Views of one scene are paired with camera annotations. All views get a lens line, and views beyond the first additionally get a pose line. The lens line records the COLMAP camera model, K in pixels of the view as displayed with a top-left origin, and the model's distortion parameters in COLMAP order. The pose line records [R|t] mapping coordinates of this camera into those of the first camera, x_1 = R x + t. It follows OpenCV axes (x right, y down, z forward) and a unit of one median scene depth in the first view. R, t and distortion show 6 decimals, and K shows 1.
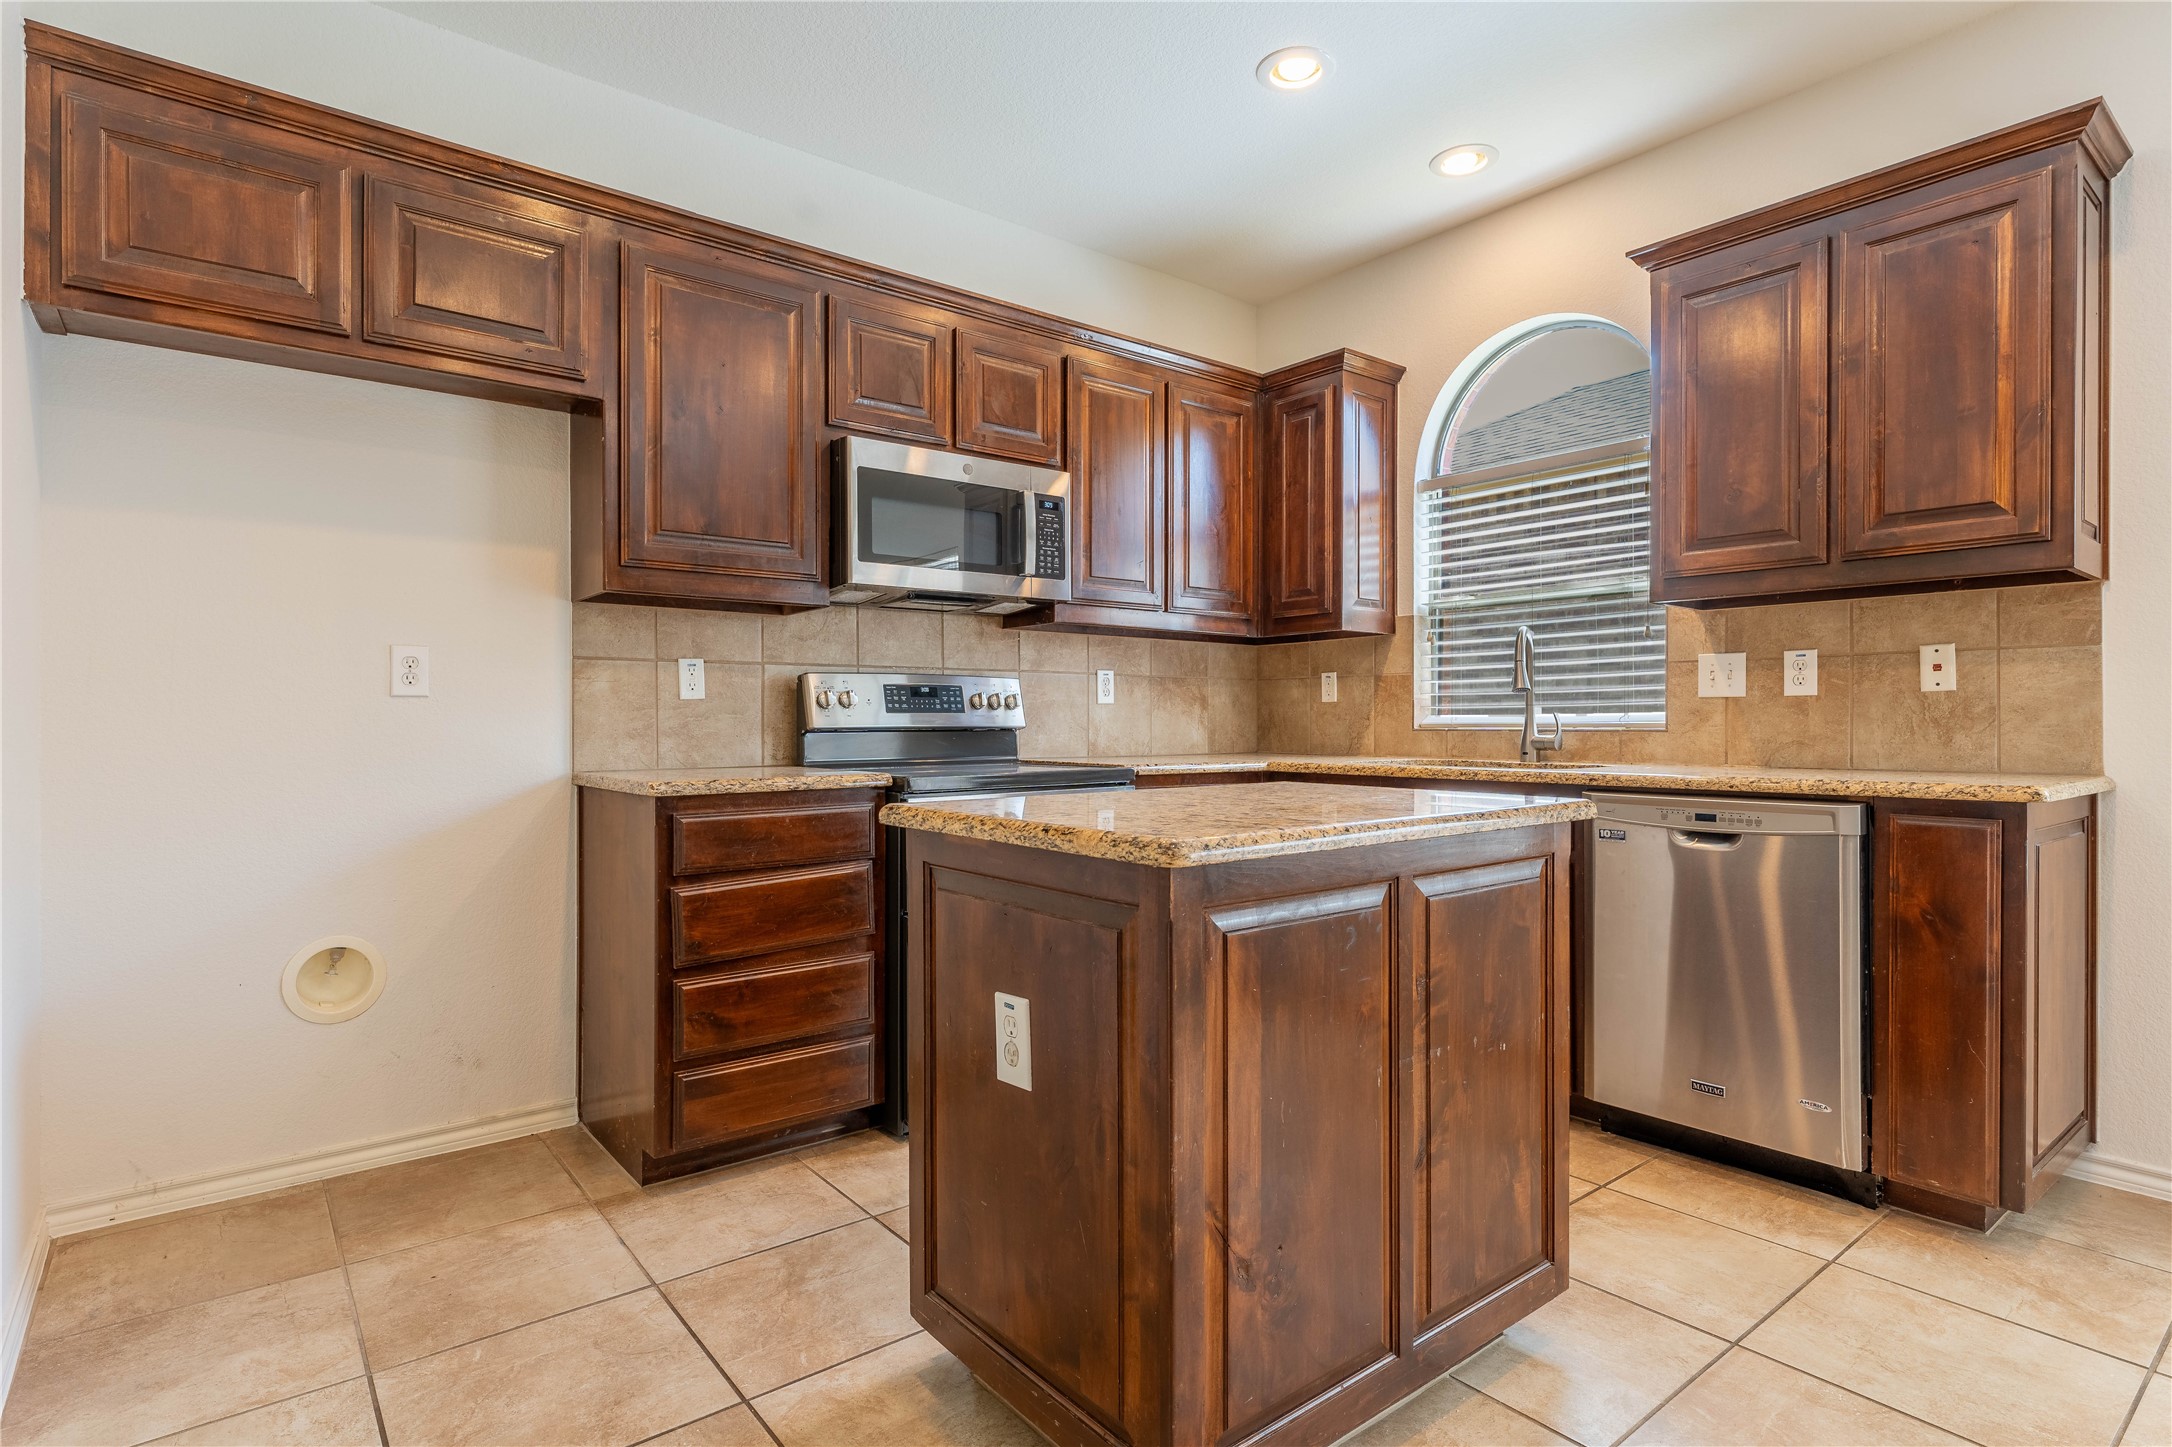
lens RADIAL K [[1111.5, 0, 1073.5], [0, 1111.5, 719.8], [0, 0, 1]] dist [-0.002129, 0.001377]
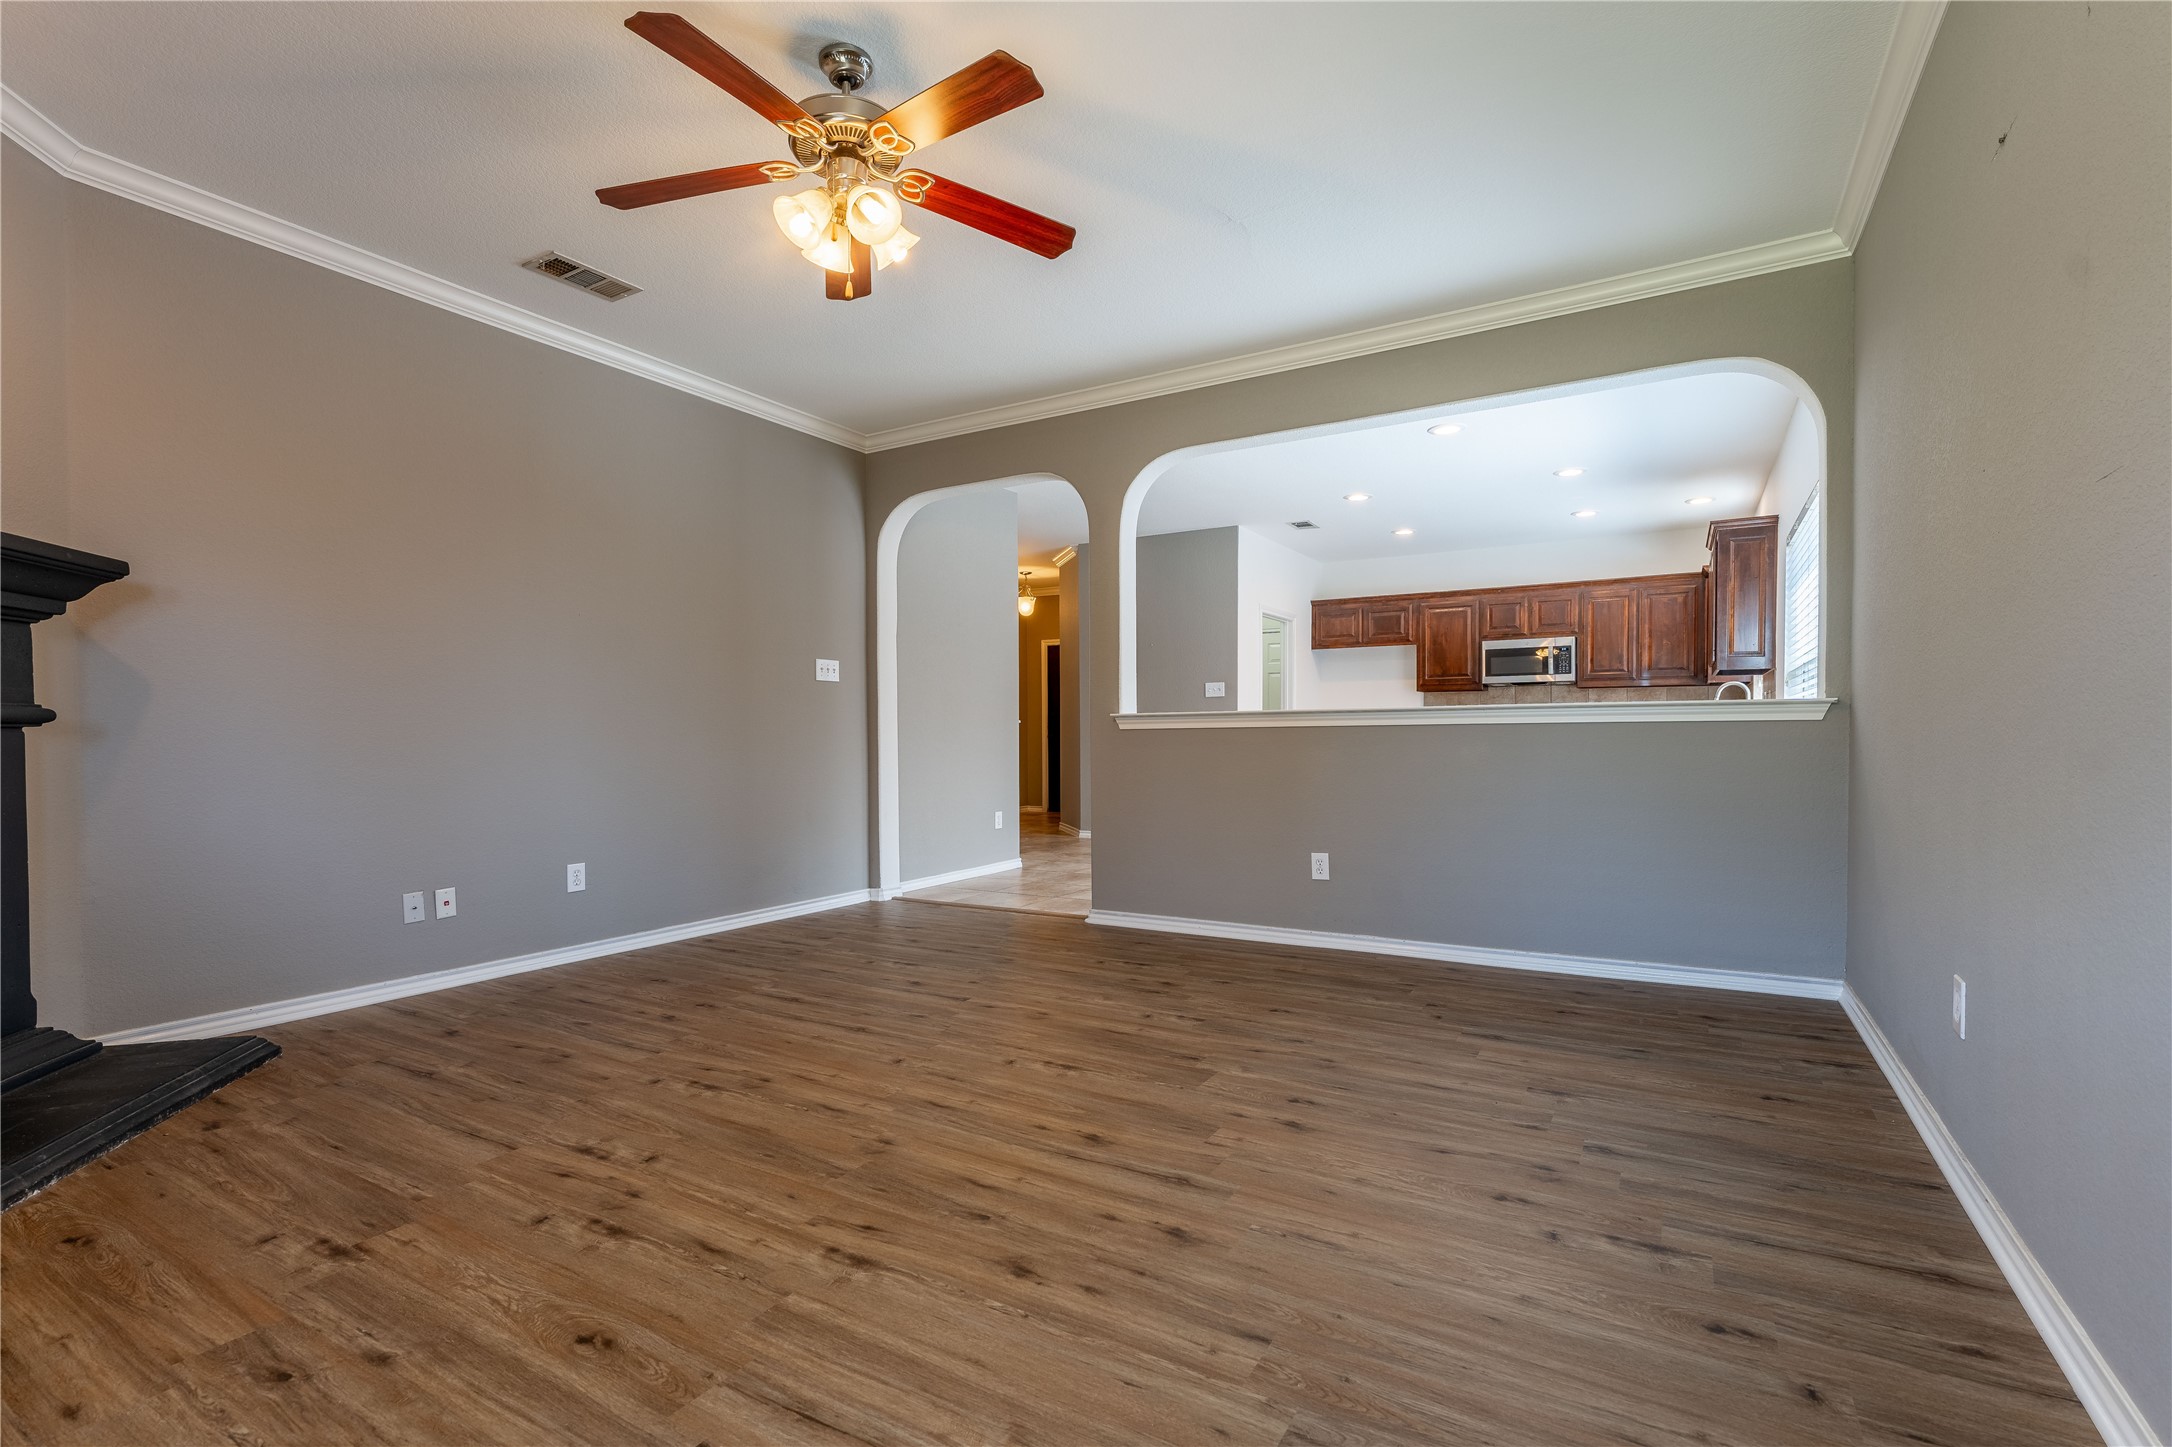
lens RADIAL K [[945.7, 0, 1129.5], [0, 945.7, 752.3], [0, 0, 1]] dist [-0.000792, 0.000281]
pose [[0.384450, 0.015228, -0.923020, 2.187116], [0.006962, 0.999788, 0.019395, 0.022711], [0.923120, -0.013883, 0.384262, -1.182295]]
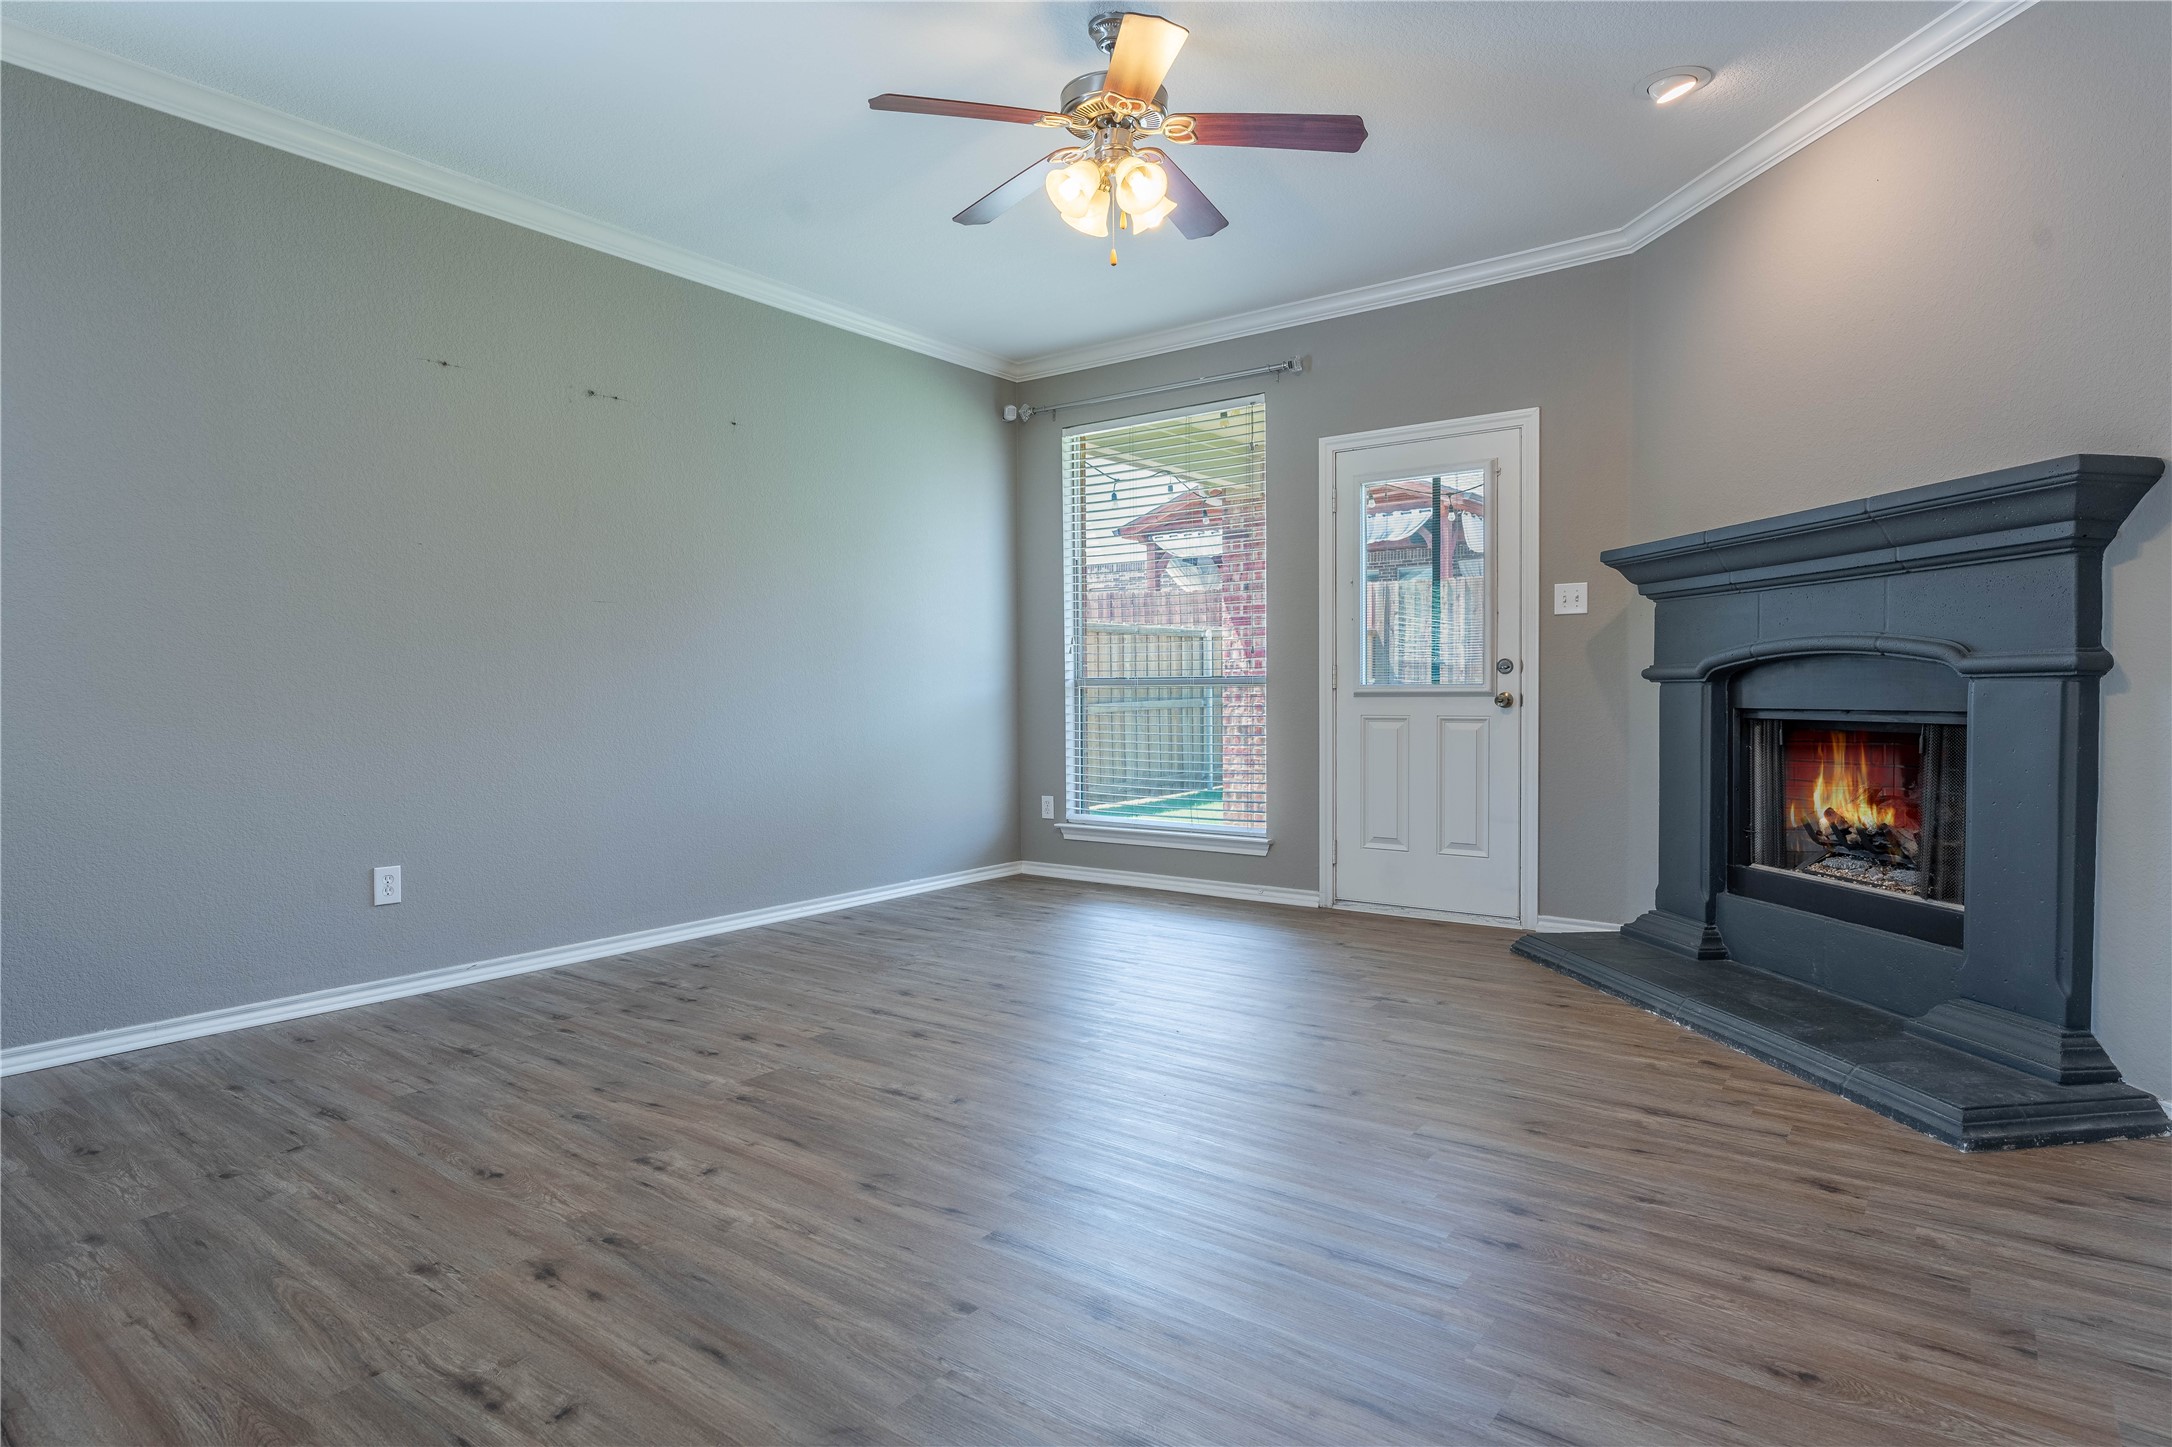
lens RADIAL K [[1169.3, 0, 1126.6], [0, 1169.3, 726.5], [0, 0, 1]] dist [0.007396, -0.005227]
pose [[-0.273459, -0.023307, 0.961601, 0.266576], [0.006400, 0.999640, 0.026048, 0.012566], [-0.961862, 0.013277, -0.273211, -0.798815]]
